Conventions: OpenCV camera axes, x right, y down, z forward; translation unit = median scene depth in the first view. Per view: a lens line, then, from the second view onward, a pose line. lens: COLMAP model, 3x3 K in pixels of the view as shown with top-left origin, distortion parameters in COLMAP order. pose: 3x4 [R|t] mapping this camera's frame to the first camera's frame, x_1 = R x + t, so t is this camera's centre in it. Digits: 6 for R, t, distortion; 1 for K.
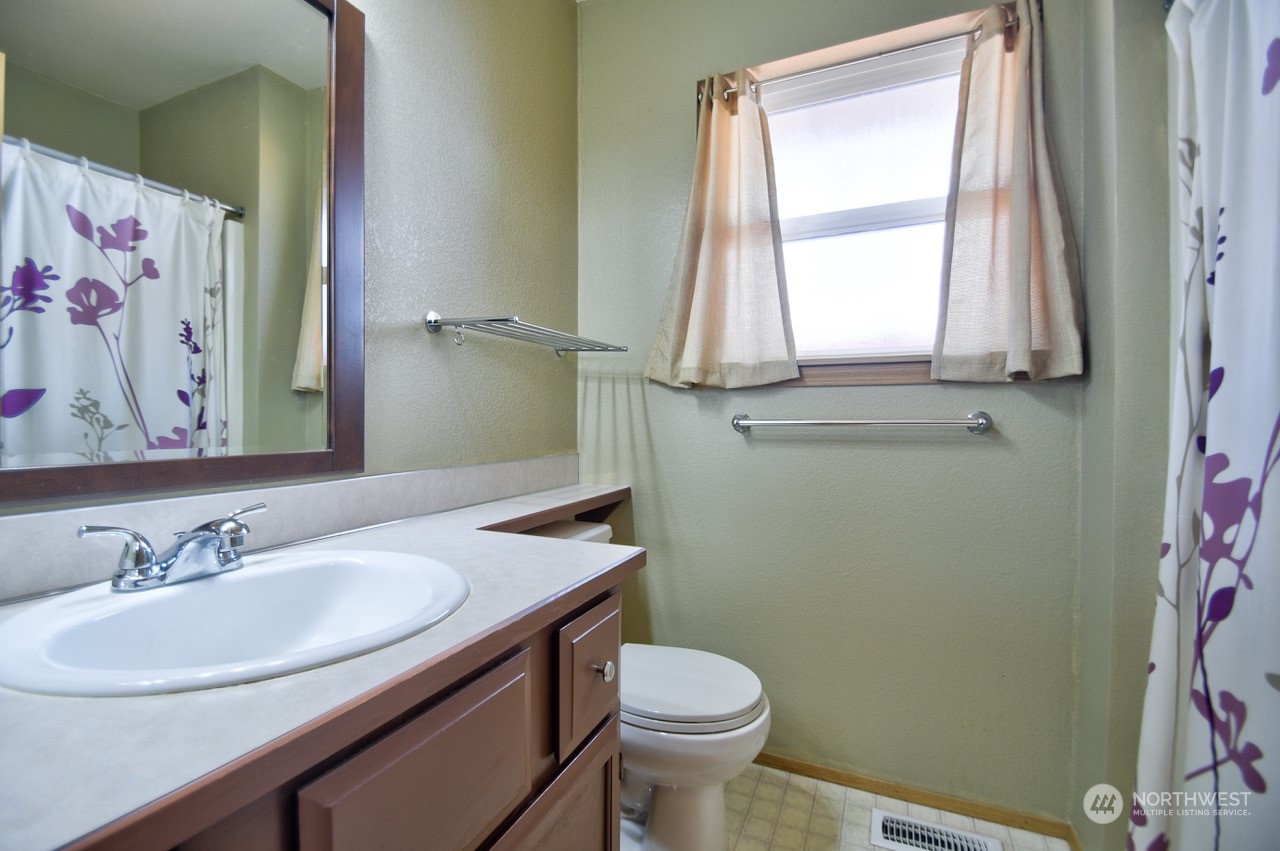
lens RADIAL K [[562.3, 0, 626.1], [0, 562.3, 426.3], [0, 0, 1]] dist [0.010827, -0.015865]
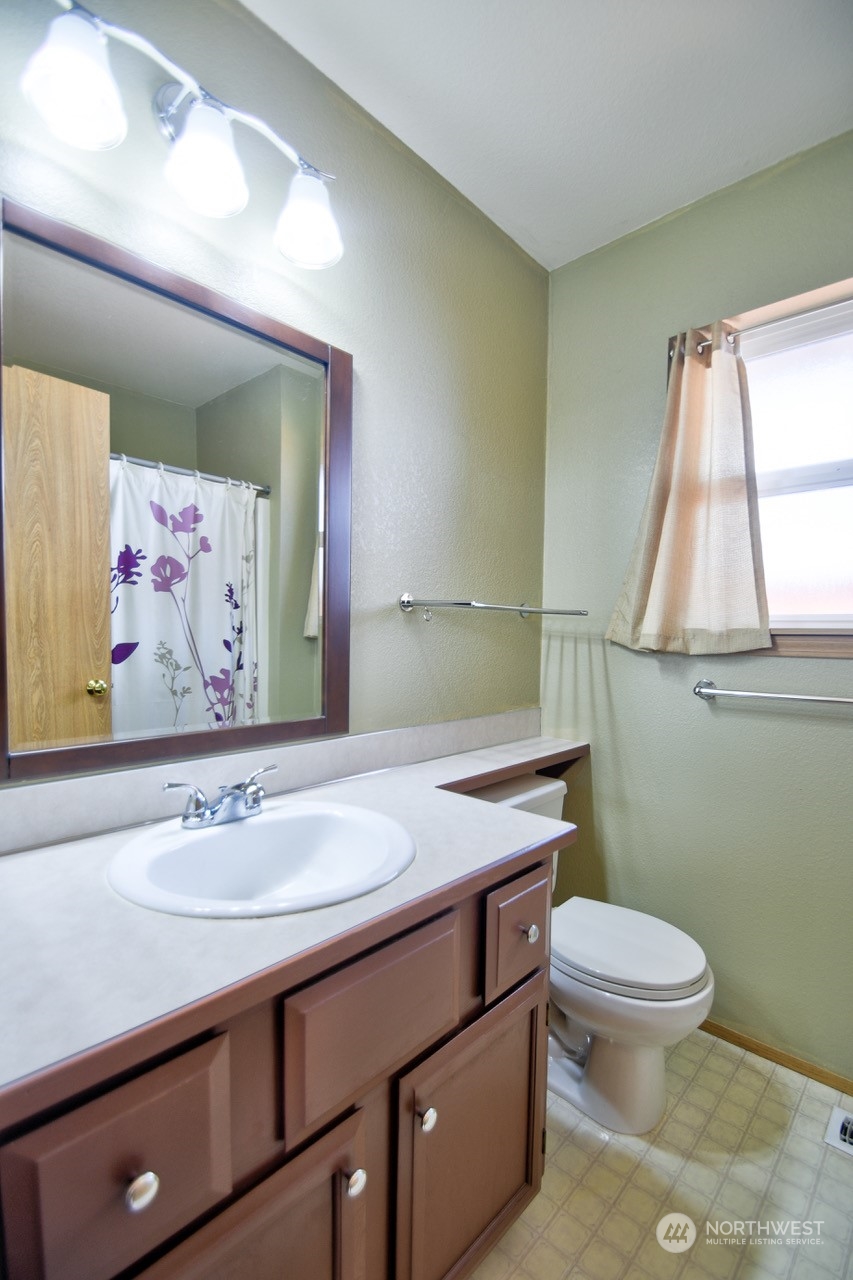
lens RADIAL K [[562.3, 0, 436.5], [0, 562.3, 665.5], [0, 0, 1]] dist [0.010827, -0.015865]
pose [[0.951051, 0.026820, -0.307867, 0.061242], [-0.016297, 0.999193, 0.036700, -0.077427], [0.308603, -0.029886, 0.950721, -0.070662]]
